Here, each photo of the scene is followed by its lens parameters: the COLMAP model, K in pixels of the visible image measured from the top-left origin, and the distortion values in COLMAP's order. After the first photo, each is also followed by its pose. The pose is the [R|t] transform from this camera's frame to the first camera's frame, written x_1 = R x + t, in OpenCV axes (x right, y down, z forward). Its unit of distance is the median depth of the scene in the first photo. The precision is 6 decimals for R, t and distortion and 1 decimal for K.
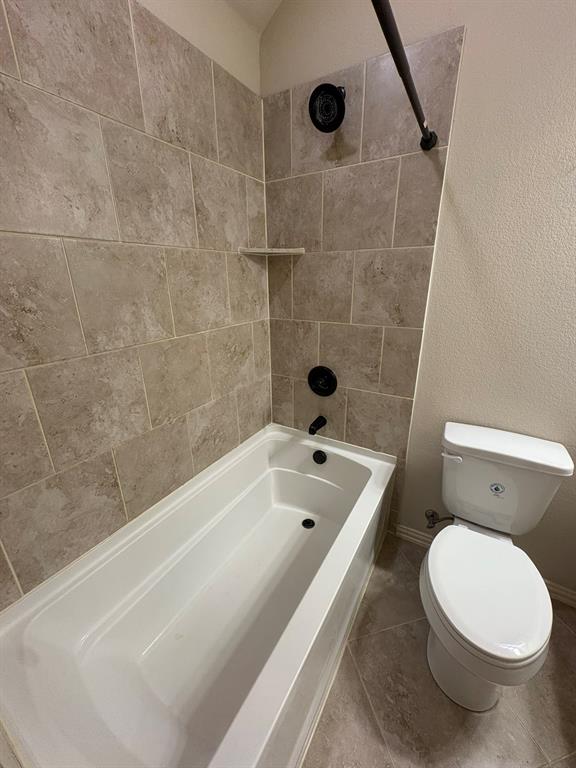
lens RADIAL K [[304.4, 0, 288.0], [0, 304.4, 384.0], [0, 0, 1]] dist [0.000516, -0.000117]
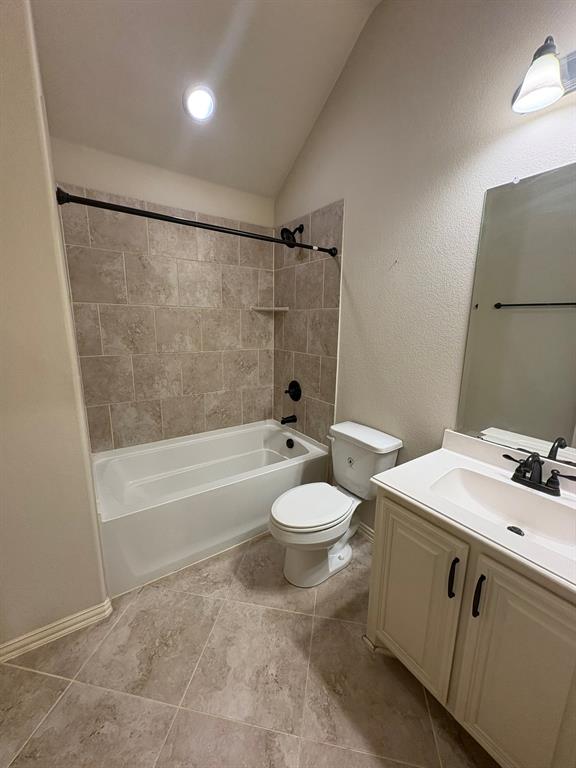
lens RADIAL K [[304.4, 0, 288.0], [0, 304.4, 384.0], [0, 0, 1]] dist [0.000516, -0.000117]
pose [[0.912969, 0.107186, -0.393699, 0.777799], [-0.161238, 0.981121, -0.106789, 0.144598], [0.374820, 0.160974, 0.913015, -0.459373]]
